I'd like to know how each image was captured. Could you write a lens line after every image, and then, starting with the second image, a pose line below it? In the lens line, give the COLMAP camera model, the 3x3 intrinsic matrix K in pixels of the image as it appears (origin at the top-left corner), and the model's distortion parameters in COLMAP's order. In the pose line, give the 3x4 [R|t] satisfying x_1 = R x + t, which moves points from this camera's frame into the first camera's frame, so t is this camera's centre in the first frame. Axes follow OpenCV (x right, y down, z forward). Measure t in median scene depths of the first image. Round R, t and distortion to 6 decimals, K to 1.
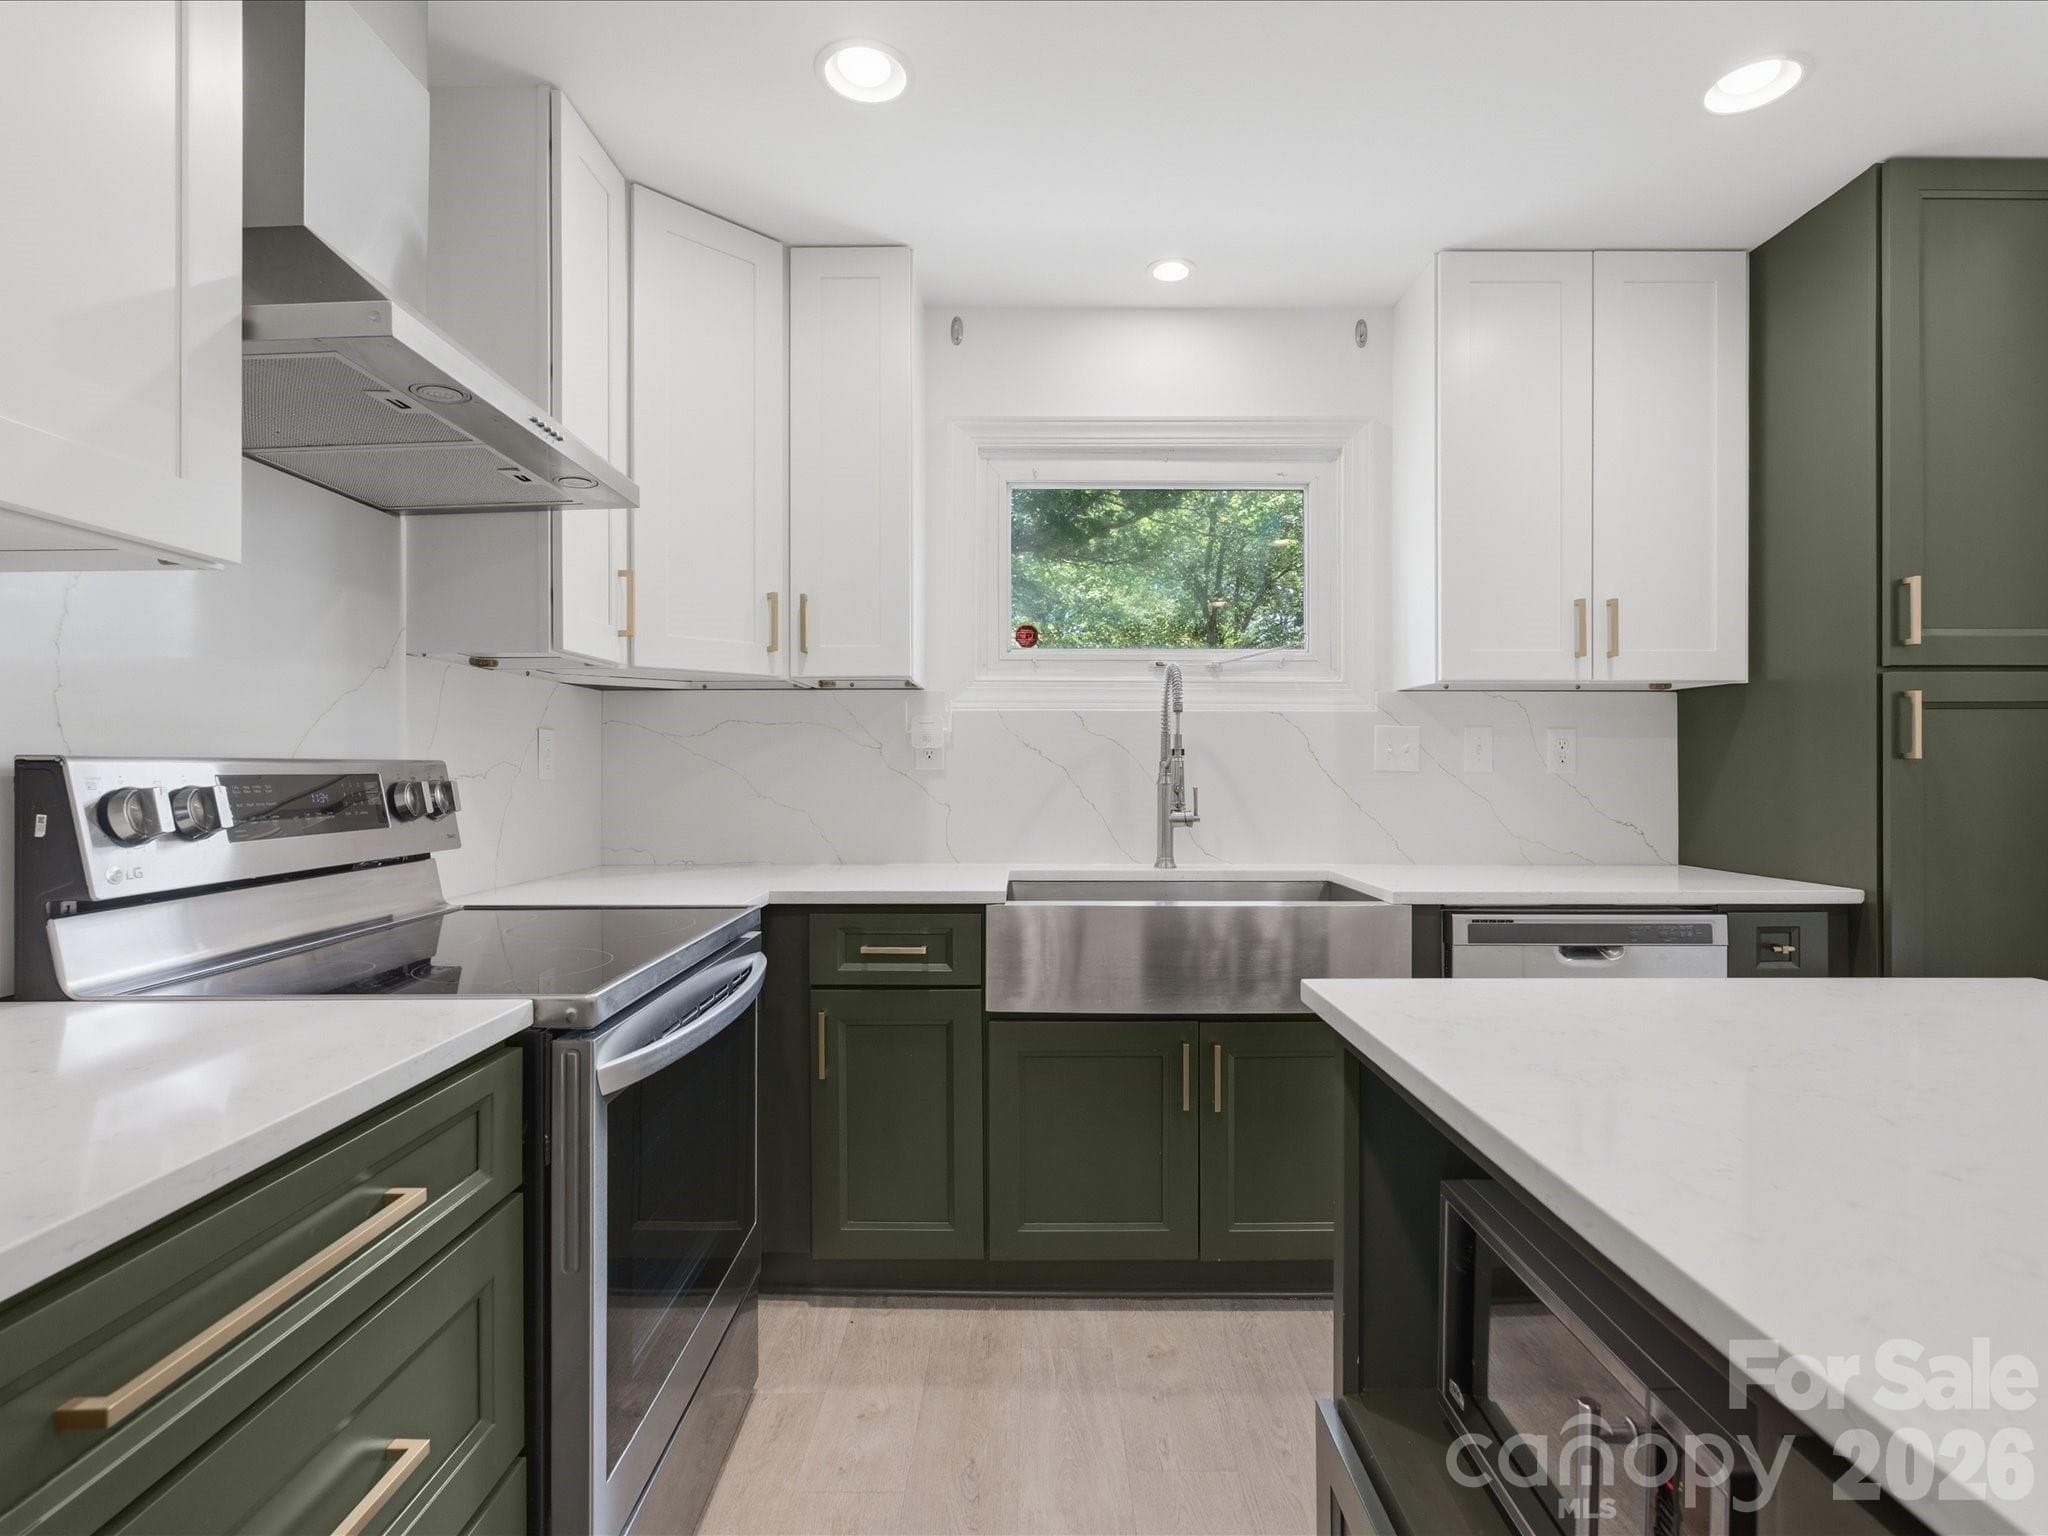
lens RADIAL K [[1011.1, 0, 1032.8], [0, 1011.1, 771.3], [0, 0, 1]] dist [-0.011388, 0.004646]
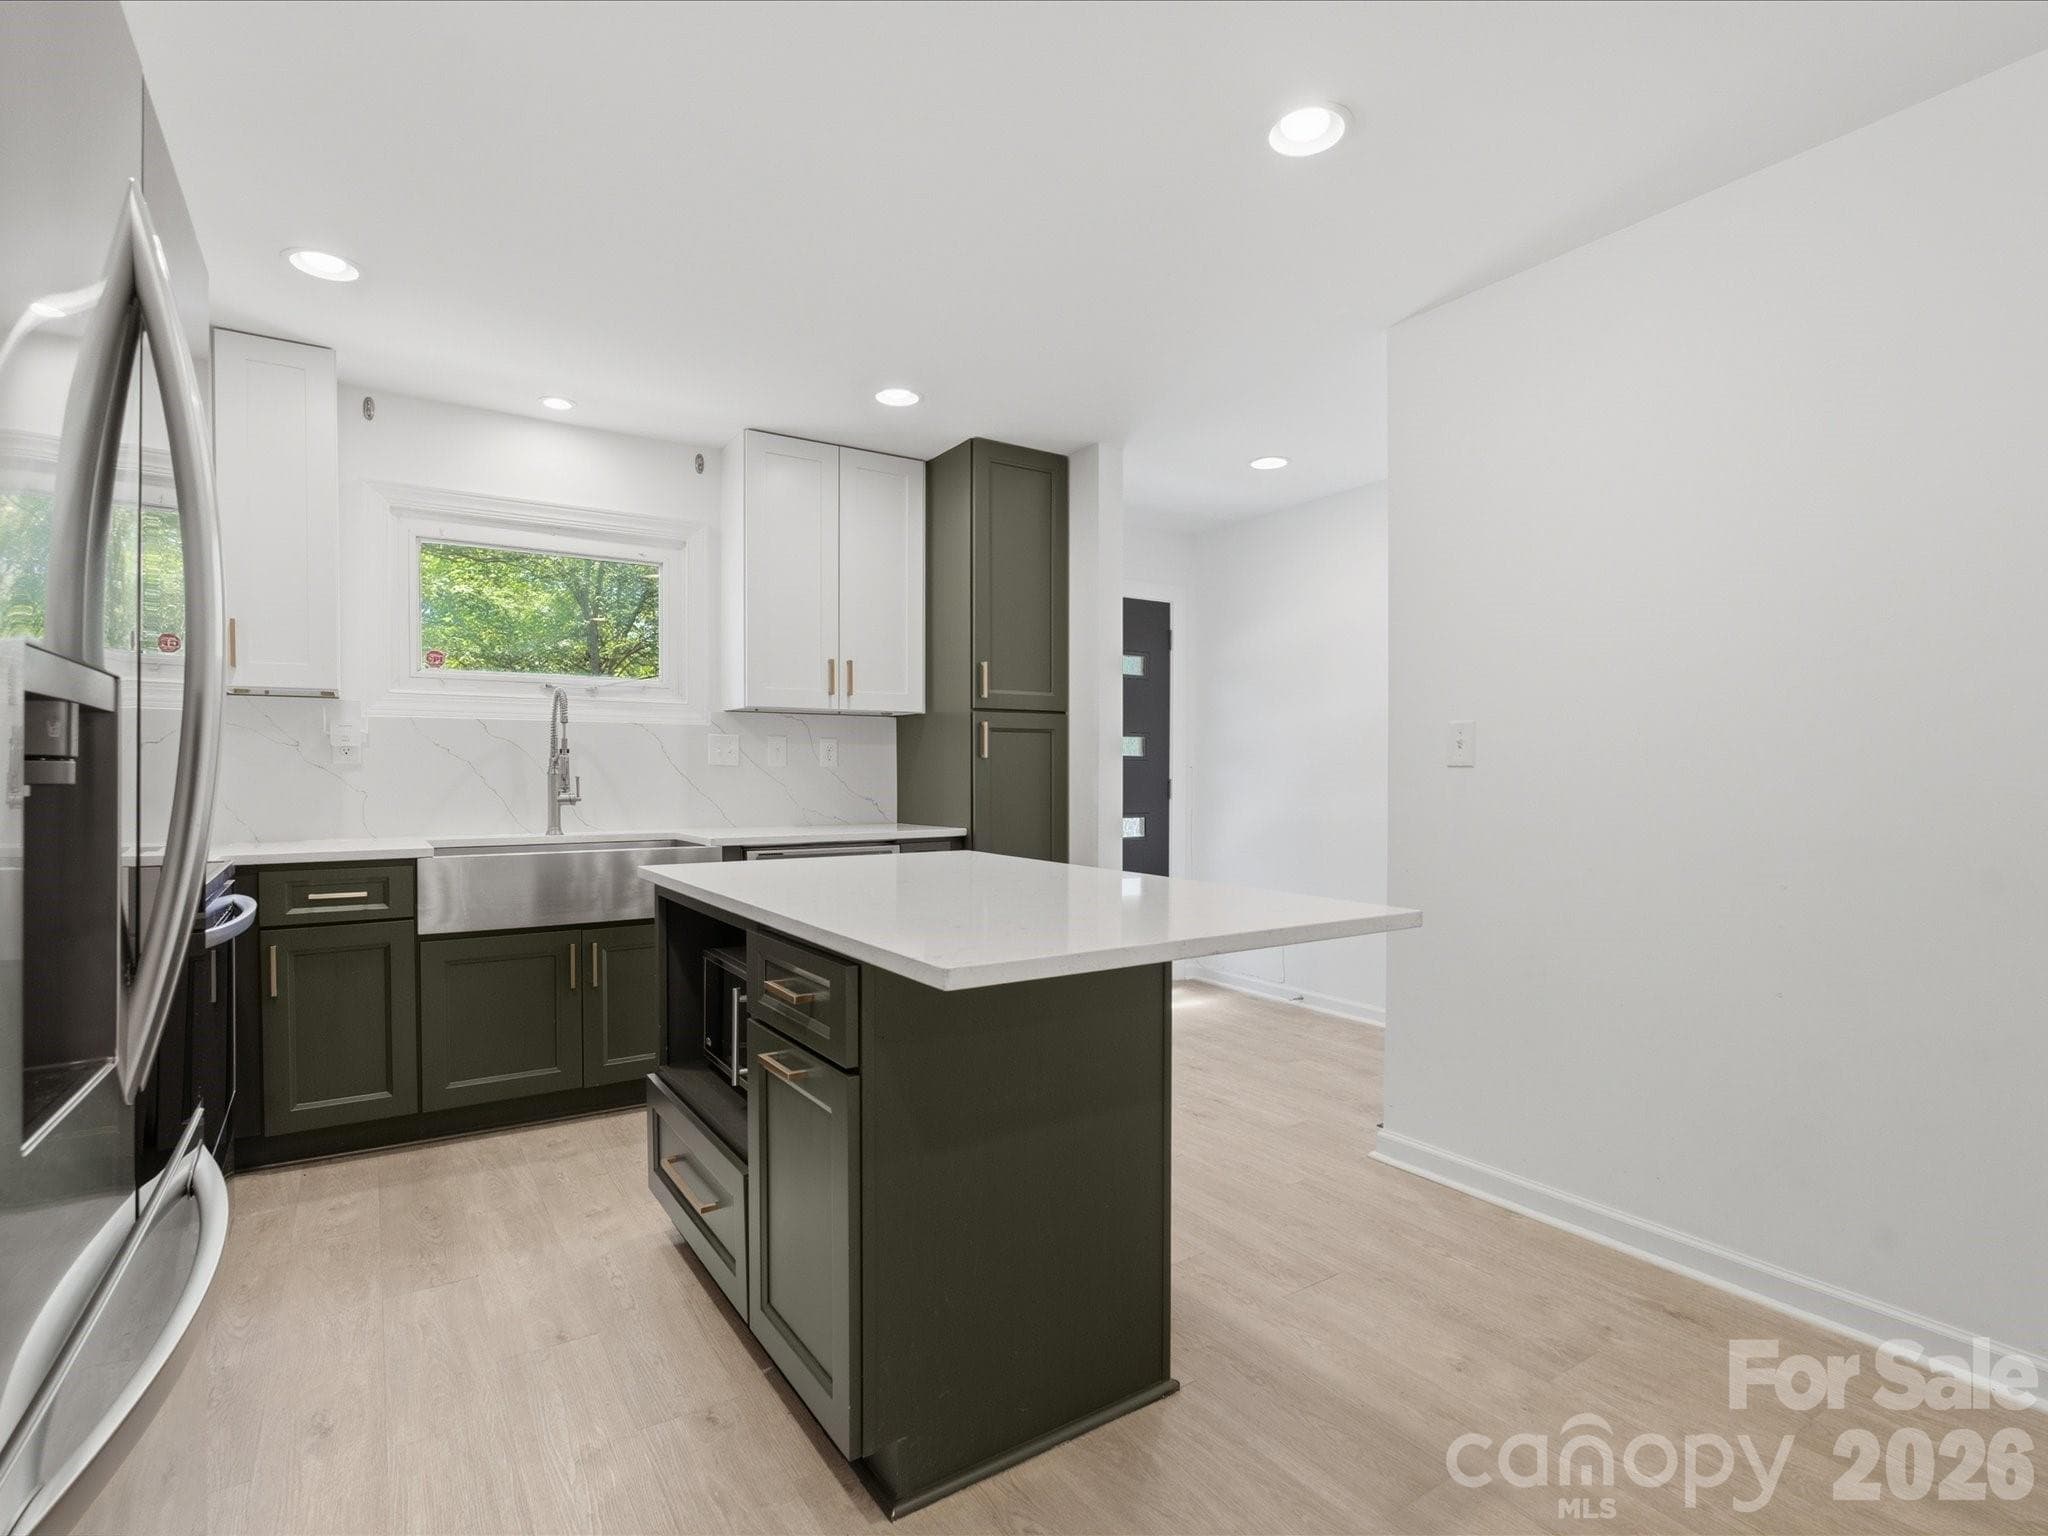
lens RADIAL K [[1023.6, 0, 1029.3], [0, 1023.6, 779.3], [0, 0, 1]] dist [-0.003616, 0.000276]
pose [[0.837161, -0.006339, 0.546920, -0.096955], [0.003069, 0.999972, 0.006892, 0.013272], [-0.546948, -0.004092, 0.837157, -0.568651]]
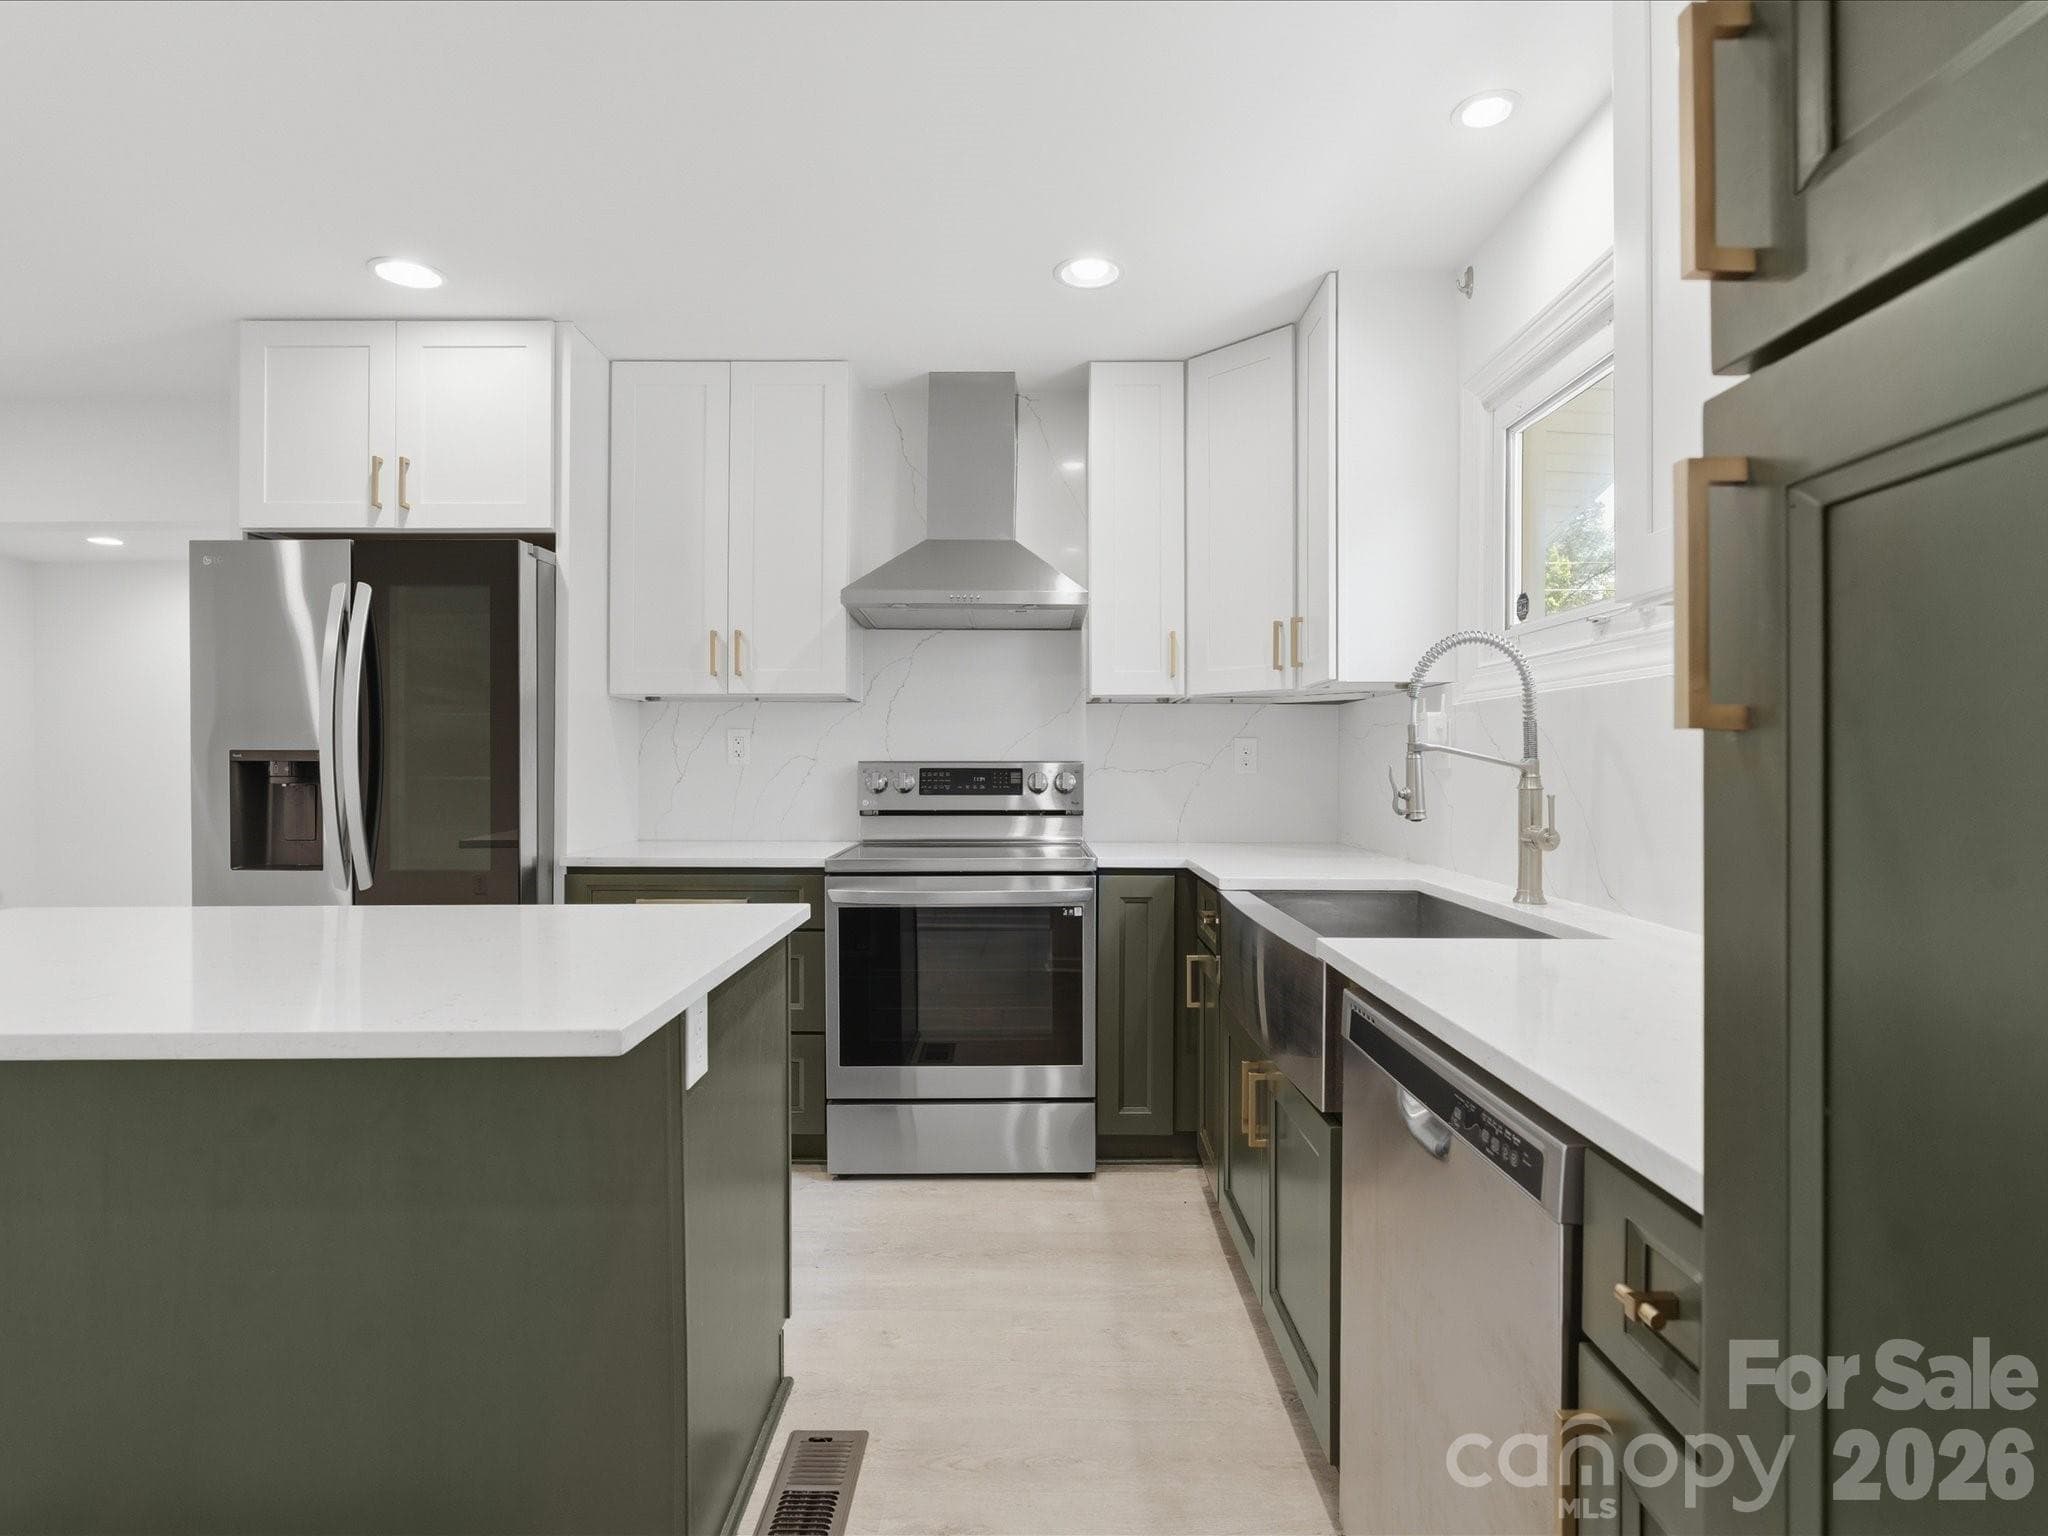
lens RADIAL K [[1022.6, 0, 1028.0], [0, 1022.6, 763.8], [0, 0, 1]] dist [-0.010776, 0.002069]
pose [[-0.006326, -0.000254, -0.999980, 0.960507], [-0.002509, 0.999997, -0.000238, -0.005096], [0.999977, 0.002508, -0.006327, 0.701927]]
